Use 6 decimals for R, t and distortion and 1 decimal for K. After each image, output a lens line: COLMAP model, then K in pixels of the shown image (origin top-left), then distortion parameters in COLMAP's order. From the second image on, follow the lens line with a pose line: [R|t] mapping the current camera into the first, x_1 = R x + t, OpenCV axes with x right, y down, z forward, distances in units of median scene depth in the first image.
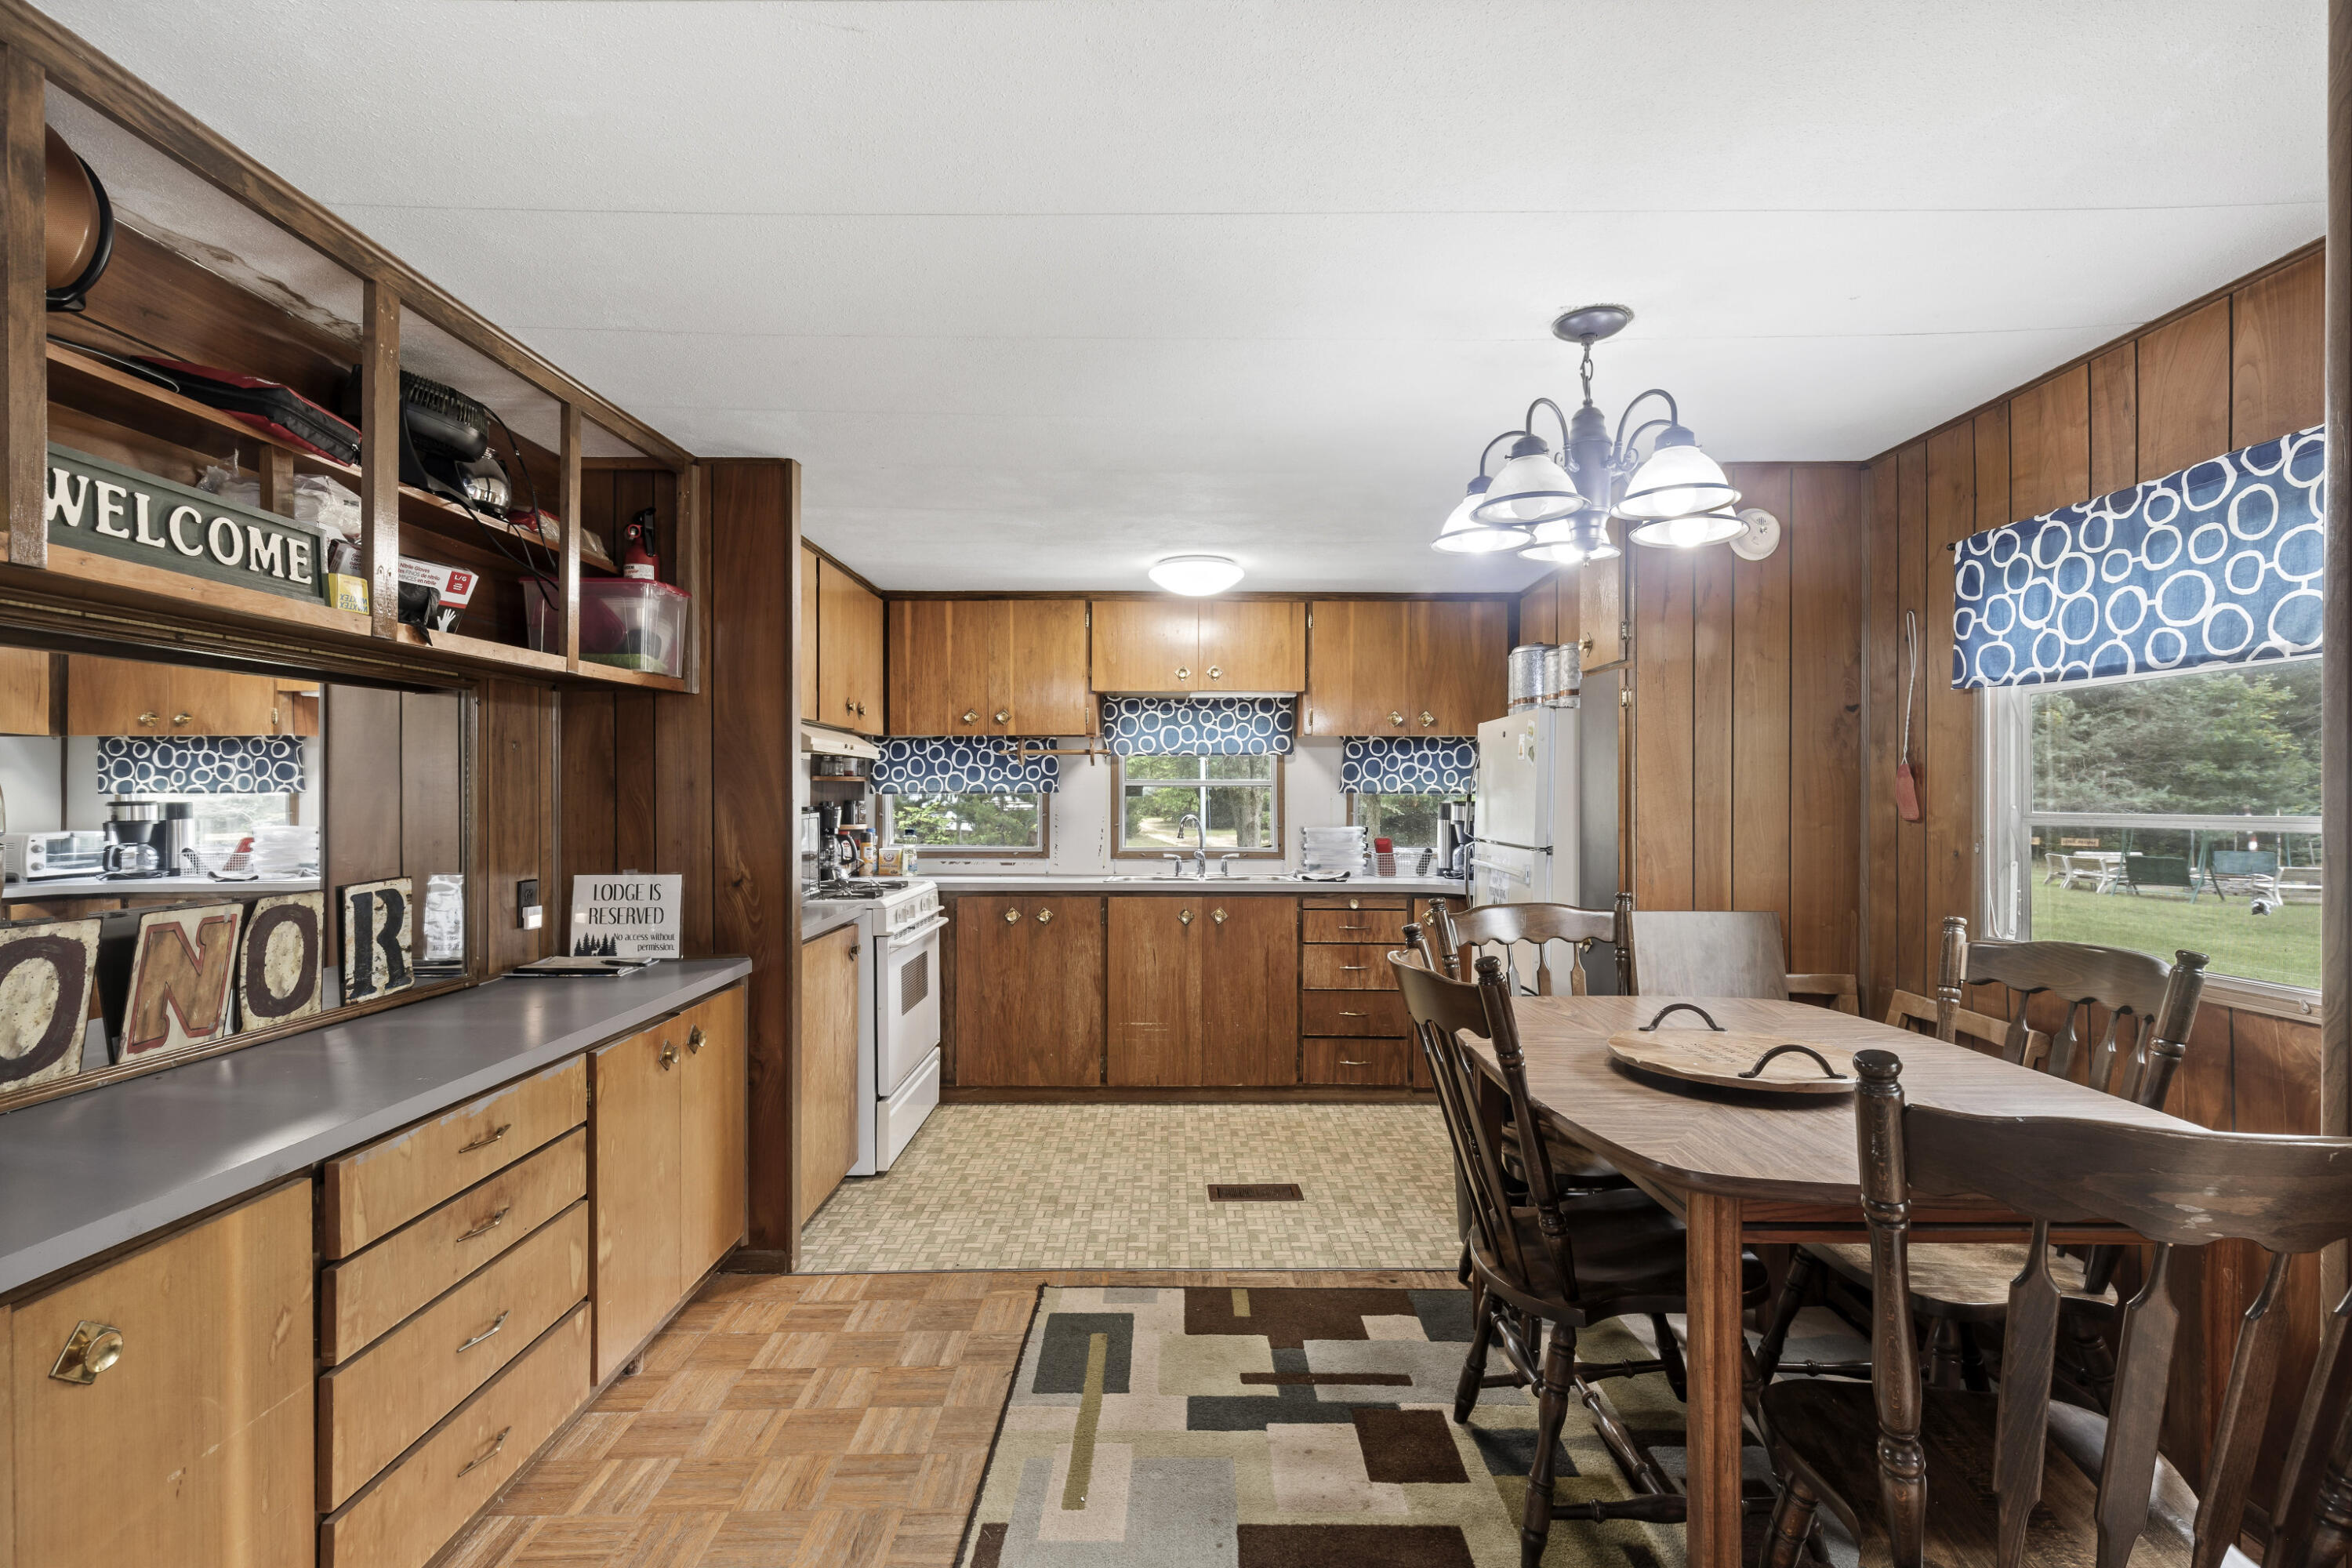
lens RADIAL K [[1066.1, 0, 1187.7], [0, 1066.1, 789.8], [0, 0, 1]] dist [-0.018215, 0.000510]
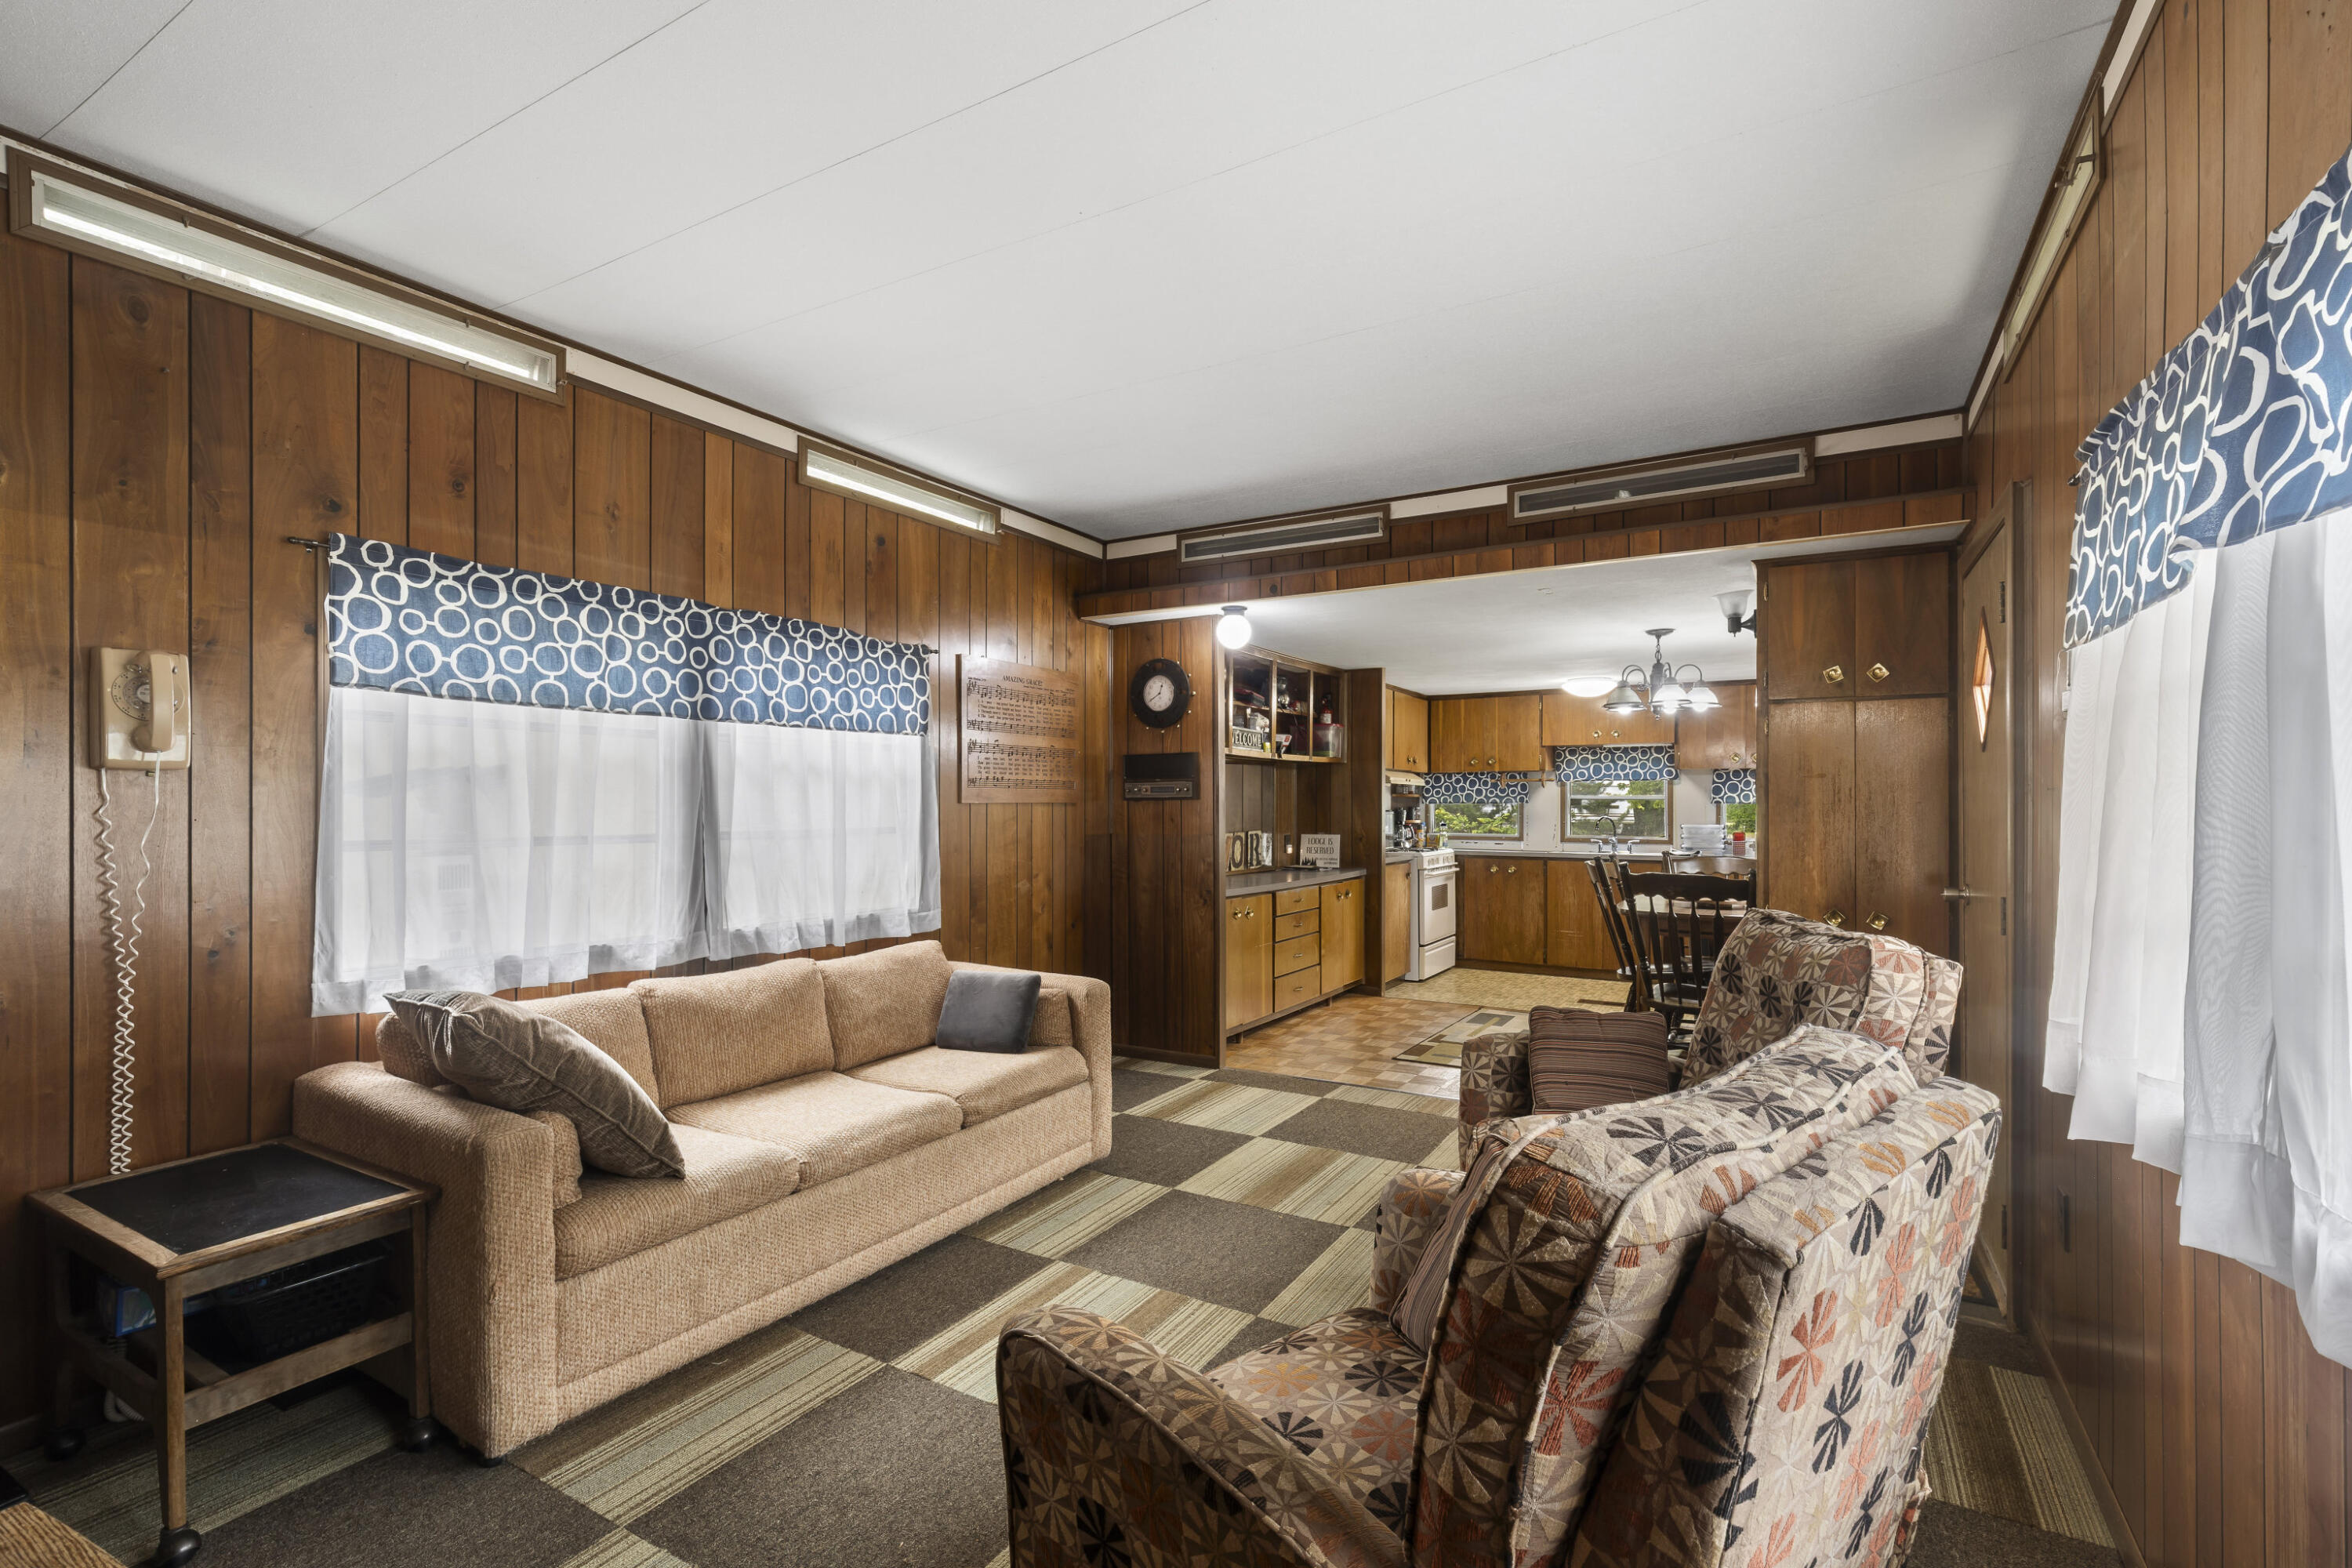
lens RADIAL K [[1066.1, 0, 1185.0], [0, 1066.1, 796.9], [0, 0, 1]] dist [-0.018215, 0.000510]
pose [[0.859726, -0.000699, -0.510755, 0.322504], [-0.001976, 0.999987, -0.004693, 0.002166], [0.510751, 0.005044, 0.859714, -0.881213]]
